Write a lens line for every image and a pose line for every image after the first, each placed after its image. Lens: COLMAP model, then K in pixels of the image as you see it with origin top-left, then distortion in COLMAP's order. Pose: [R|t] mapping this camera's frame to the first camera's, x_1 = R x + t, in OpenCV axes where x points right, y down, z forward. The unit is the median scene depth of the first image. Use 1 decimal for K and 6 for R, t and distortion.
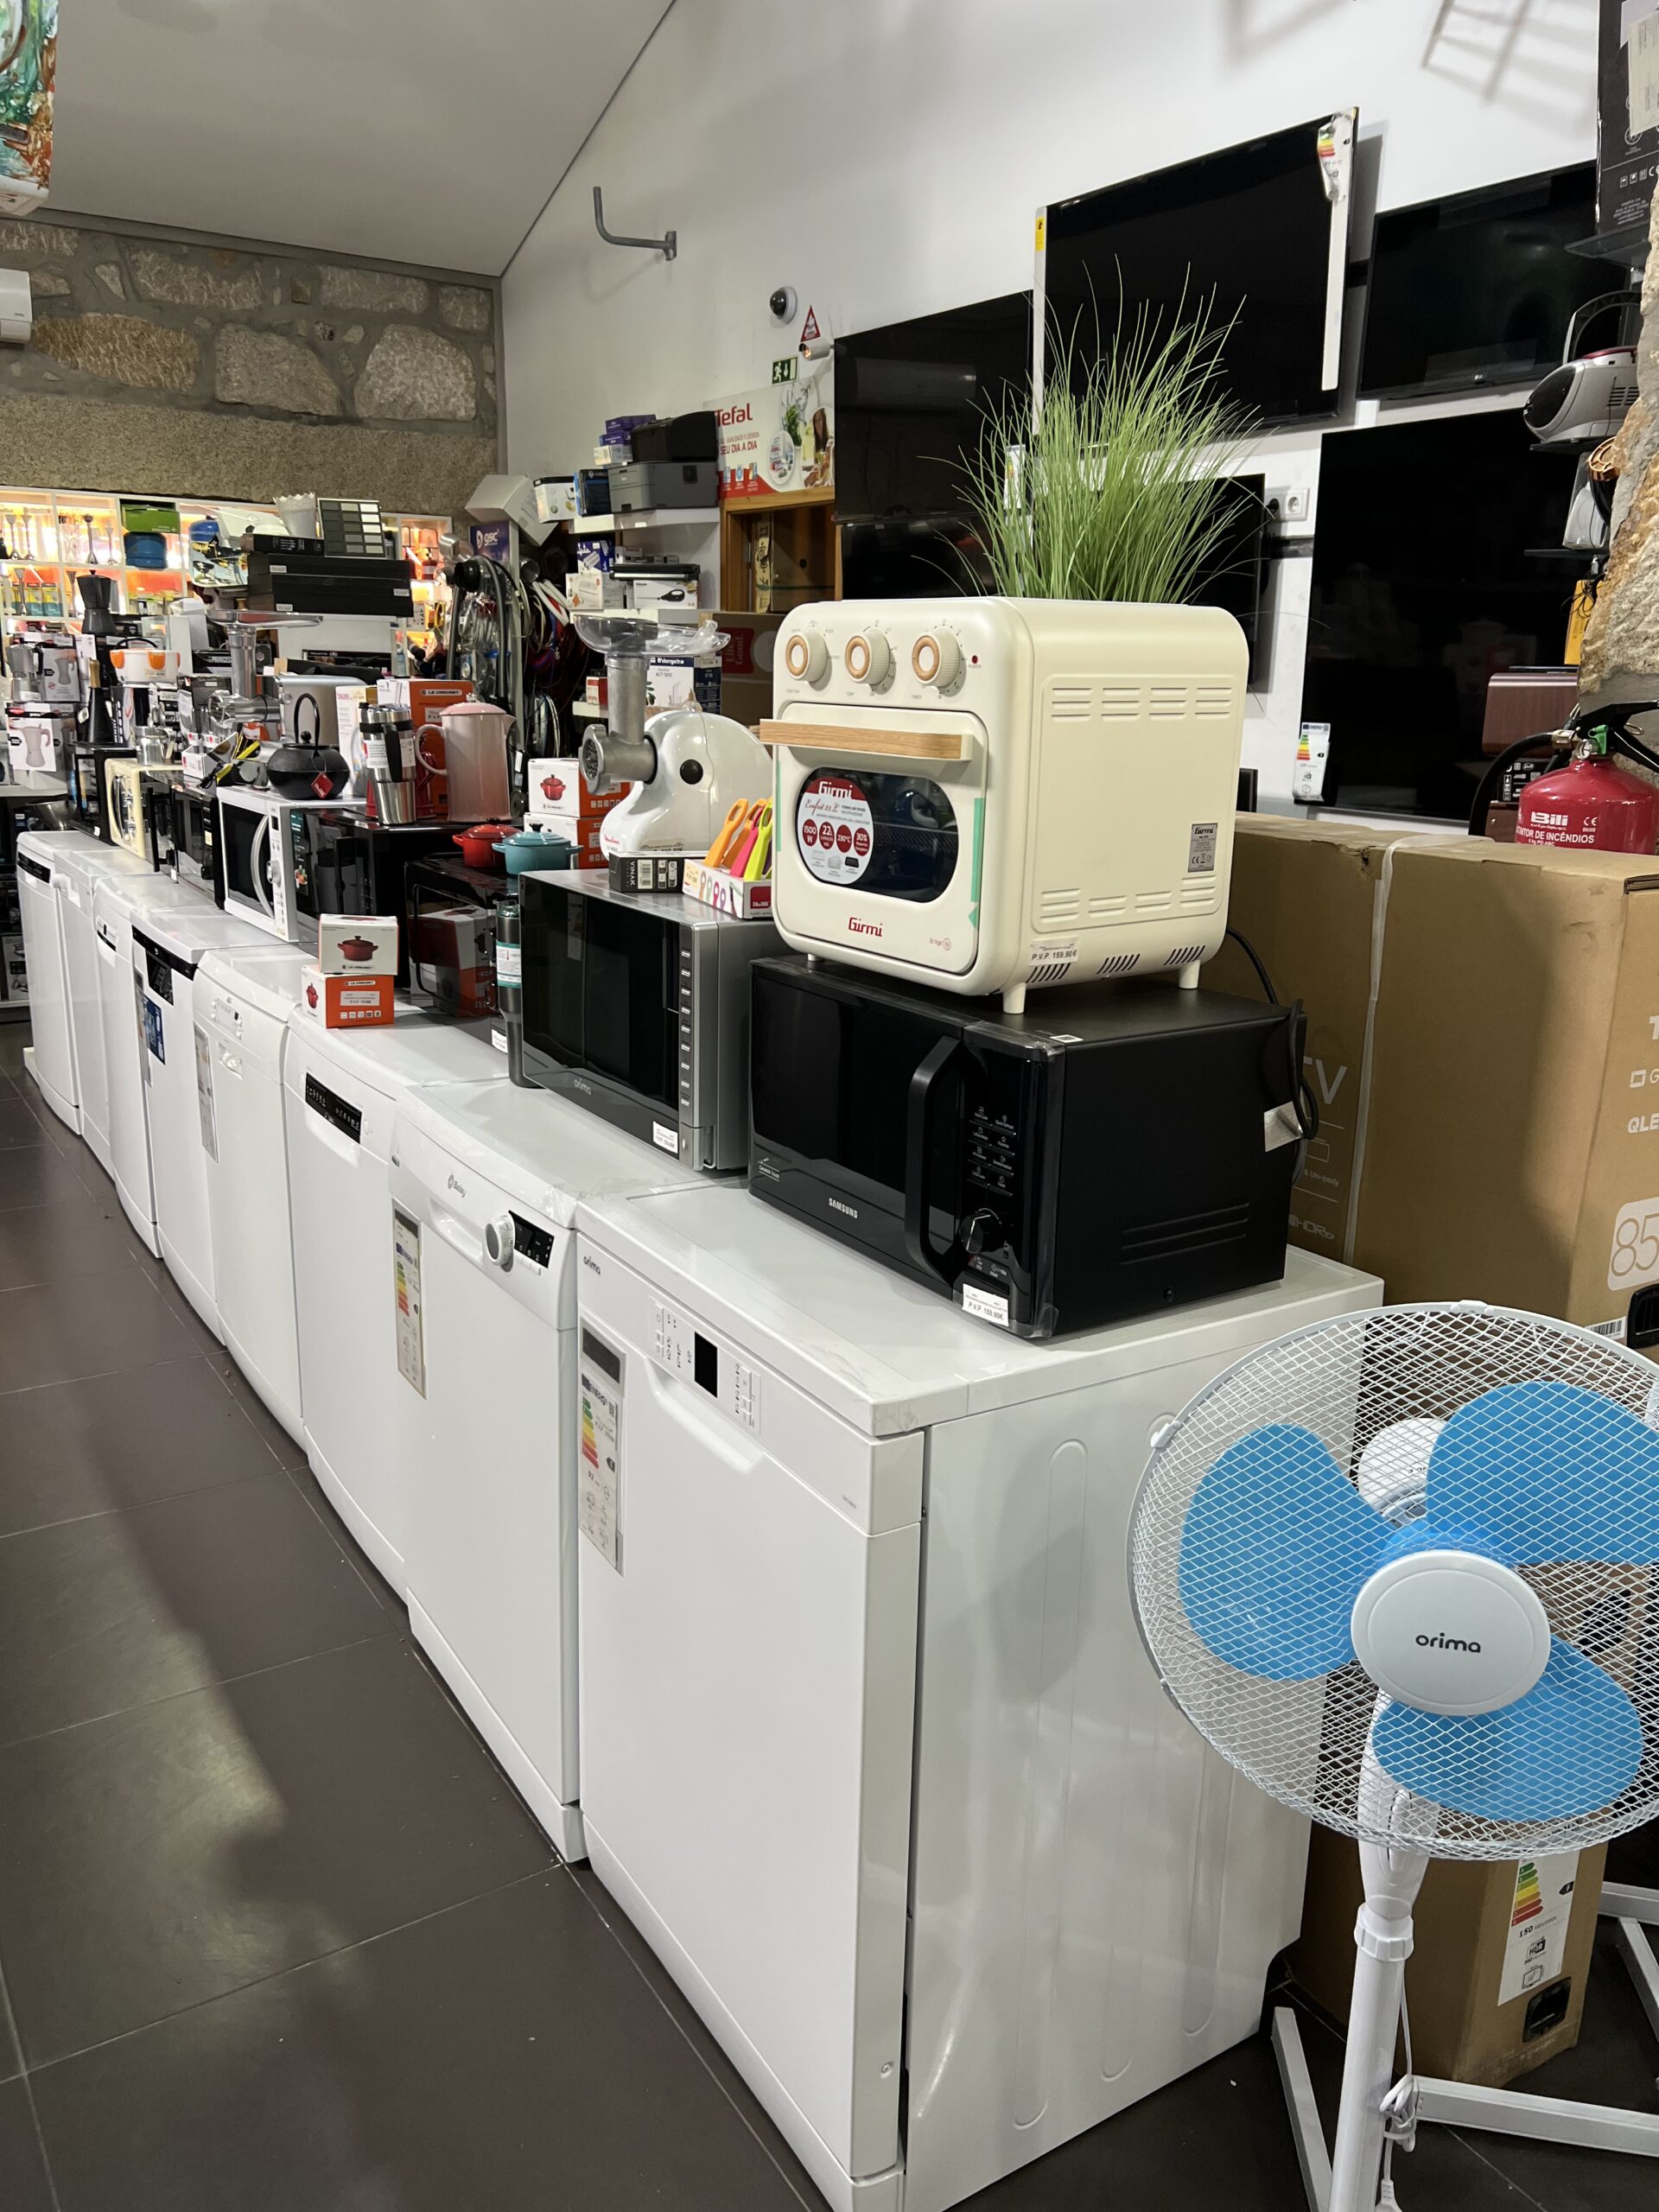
lens RADIAL K [[1696.8, 0, 817.7], [0, 1696.8, 1108.5], [0, 0, 1]] dist [0.046717, -0.038083]
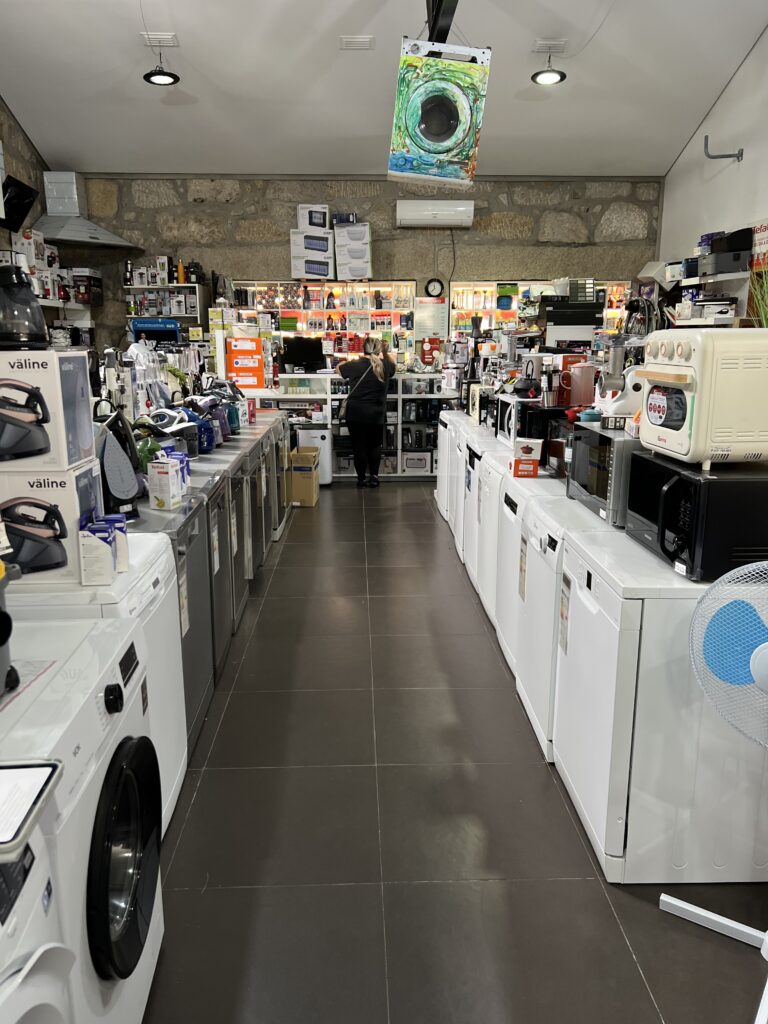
lens RADIAL K [[785.5, 0, 377.1], [0, 785.5, 521.3], [0, 0, 1]] dist [0.046717, -0.038083]
pose [[0.859397, 0.096120, -0.502192, 0.120301], [-0.111974, 0.993710, -0.001423, 0.035479], [0.498897, 0.057455, 0.864755, -0.163499]]
